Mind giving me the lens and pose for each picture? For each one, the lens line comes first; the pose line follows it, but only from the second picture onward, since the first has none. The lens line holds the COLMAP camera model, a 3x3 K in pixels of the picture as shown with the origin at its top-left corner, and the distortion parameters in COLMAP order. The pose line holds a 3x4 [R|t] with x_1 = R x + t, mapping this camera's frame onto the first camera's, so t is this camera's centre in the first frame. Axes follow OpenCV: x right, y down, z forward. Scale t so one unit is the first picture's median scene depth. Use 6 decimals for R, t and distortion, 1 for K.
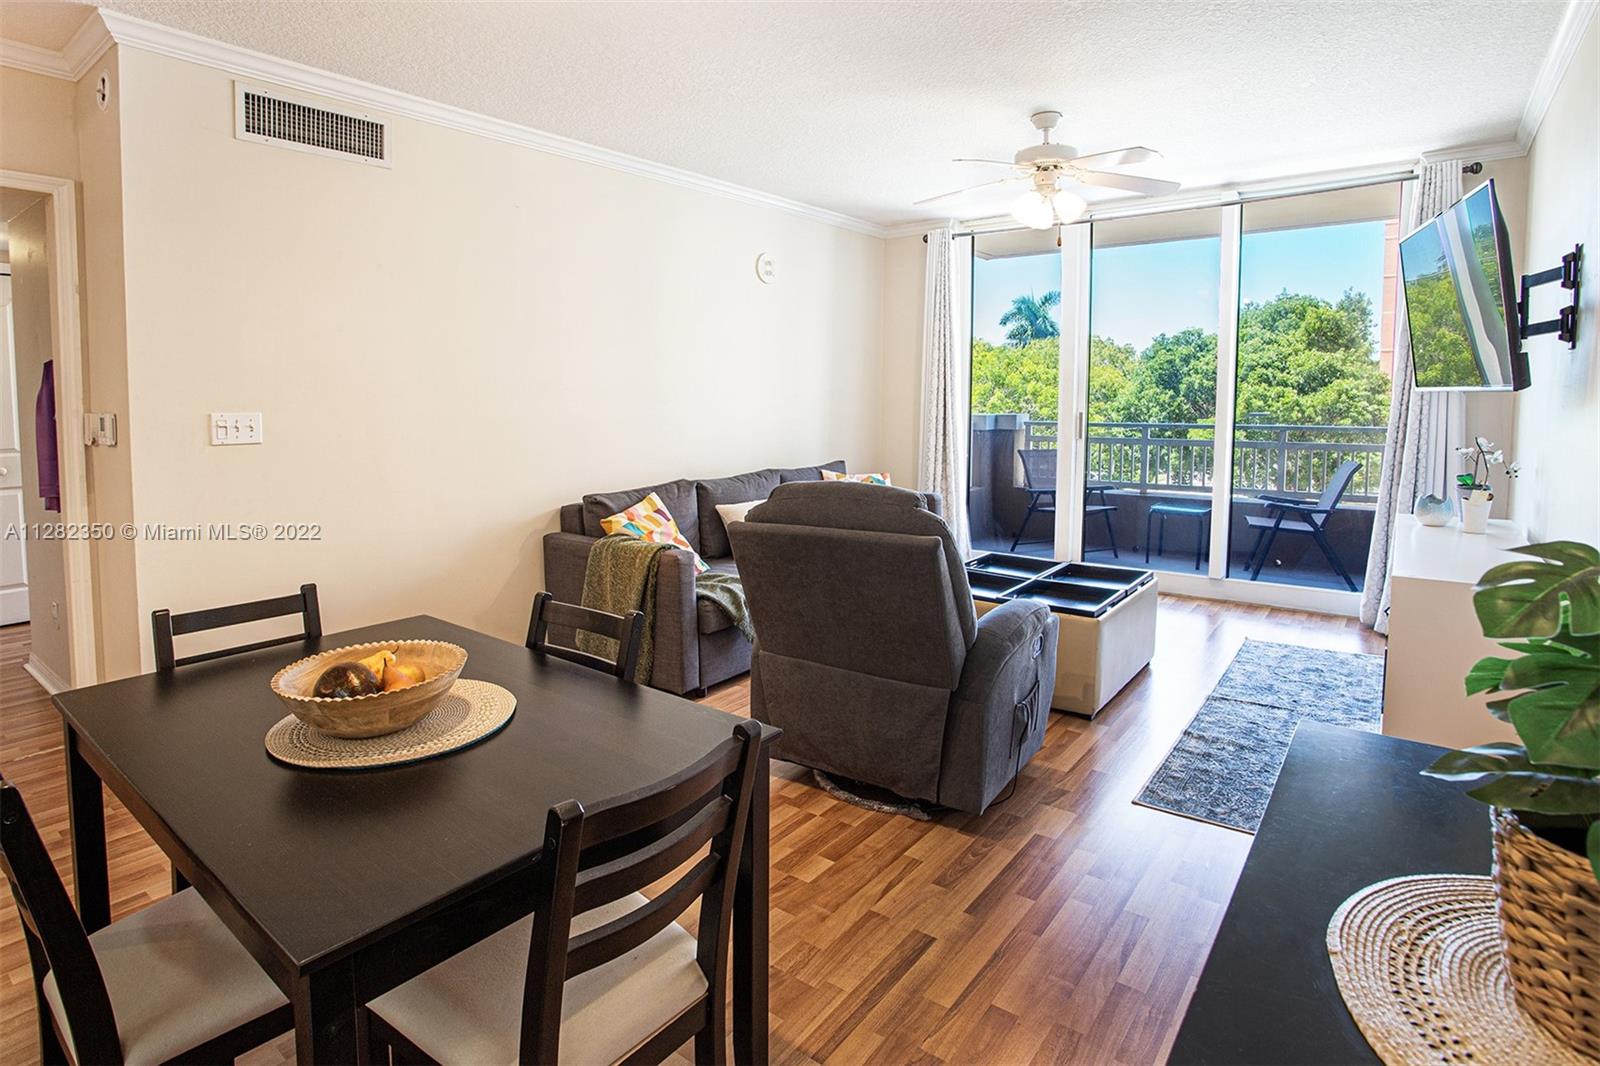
lens RADIAL K [[837.1, 0, 800.0], [0, 837.1, 533.0], [0, 0, 1]] dist [-0.057447, 0.025613]
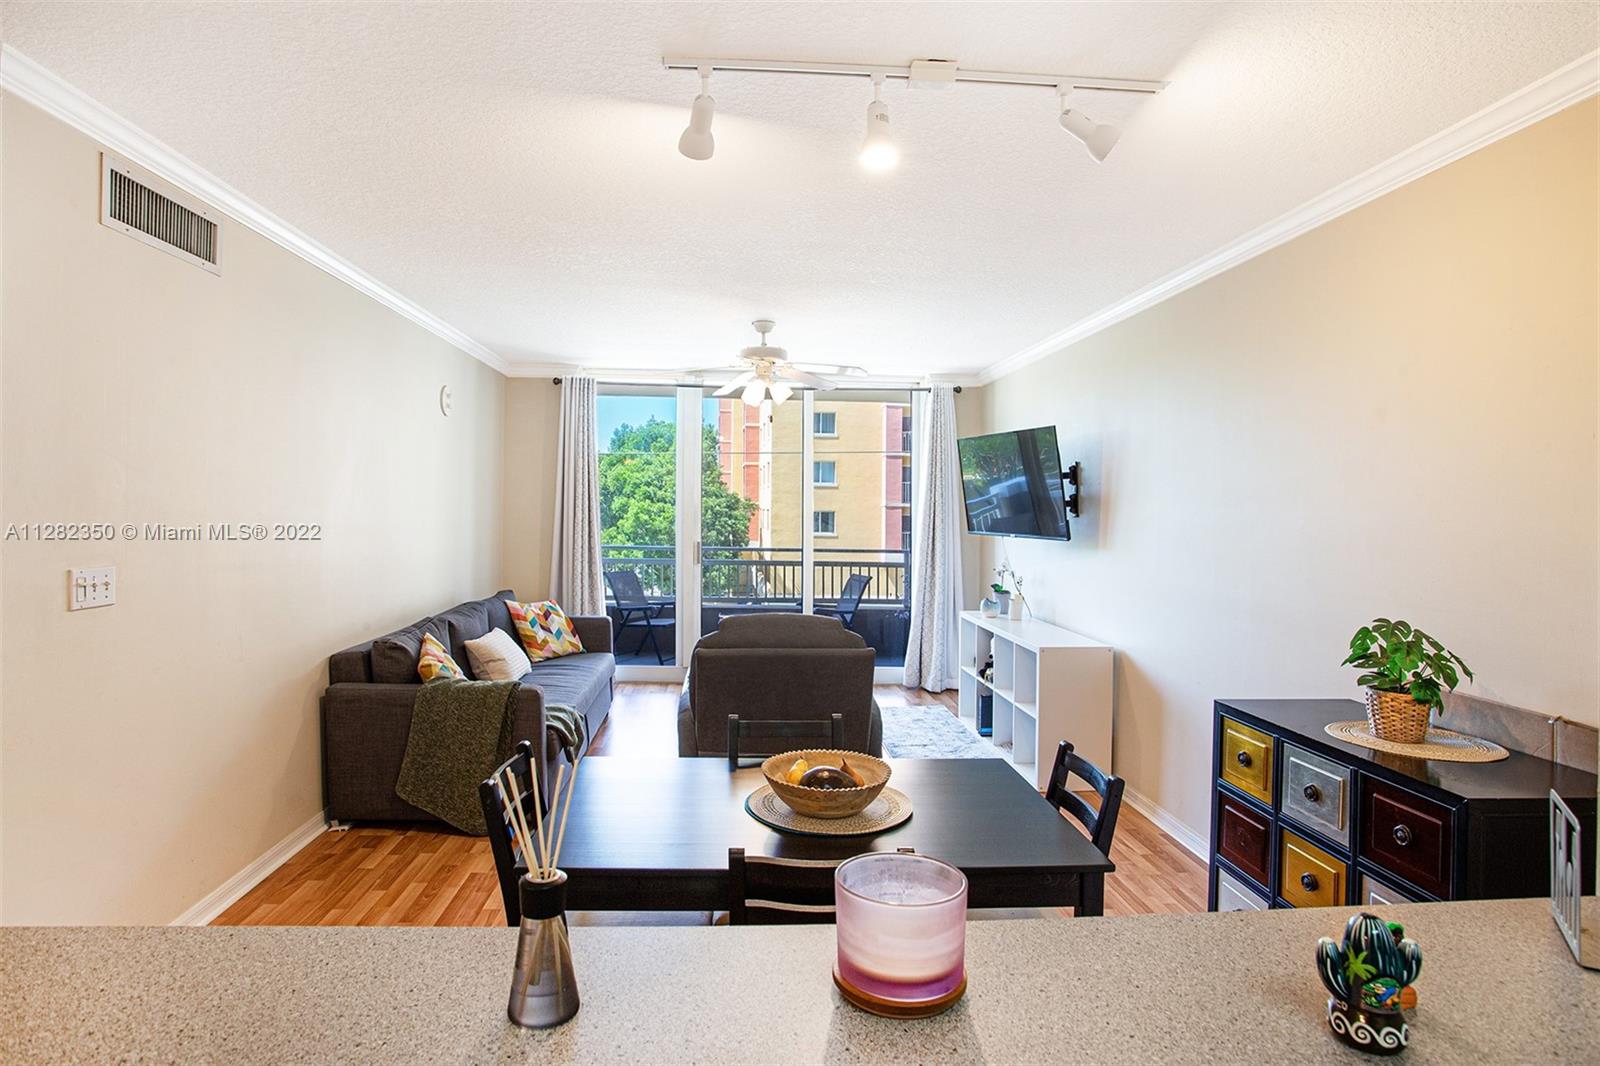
lens RADIAL K [[871.8, 0, 768.2], [0, 871.8, 619.7], [0, 0, 1]] dist [-0.063962, 0.028068]
pose [[0.762801, -0.062553, 0.643600, -0.484397], [0.081862, 0.996644, -0.000157, -0.029234], [-0.641430, 0.052806, 0.765362, -0.022878]]
